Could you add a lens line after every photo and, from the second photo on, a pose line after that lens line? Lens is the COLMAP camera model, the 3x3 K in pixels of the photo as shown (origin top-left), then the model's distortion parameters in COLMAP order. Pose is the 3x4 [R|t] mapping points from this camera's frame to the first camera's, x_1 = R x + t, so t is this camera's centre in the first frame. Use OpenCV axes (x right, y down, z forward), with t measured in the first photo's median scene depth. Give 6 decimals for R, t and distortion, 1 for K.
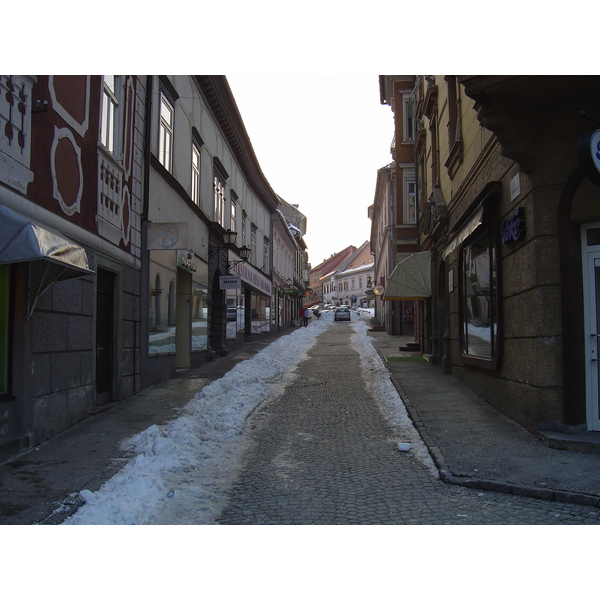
lens RADIAL K [[682.9, 0, 300.0], [0, 682.9, 300.0], [0, 0, 1]] dist [-0.142507, 0.018366]
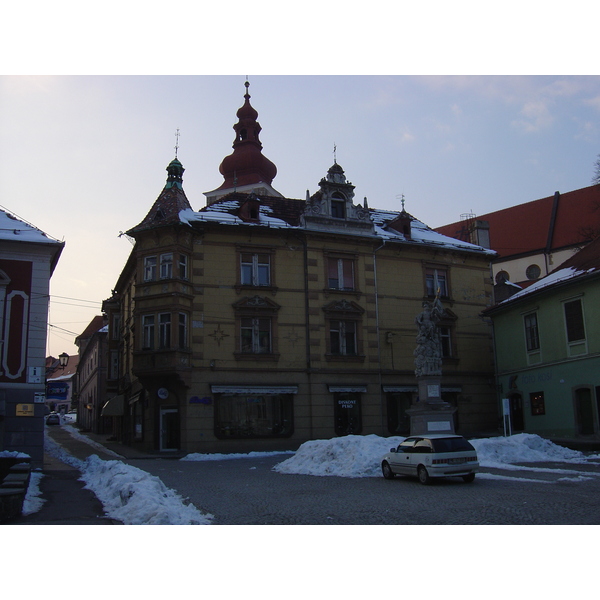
lens RADIAL K [[682.9, 0, 300.0], [0, 682.9, 300.0], [0, 0, 1]] dist [-0.142507, 0.018366]
pose [[0.900480, 0.068366, 0.429491, -0.241581], [-0.002660, 0.988414, -0.151757, -0.040987], [-0.434890, 0.135512, 0.890229, -1.181262]]
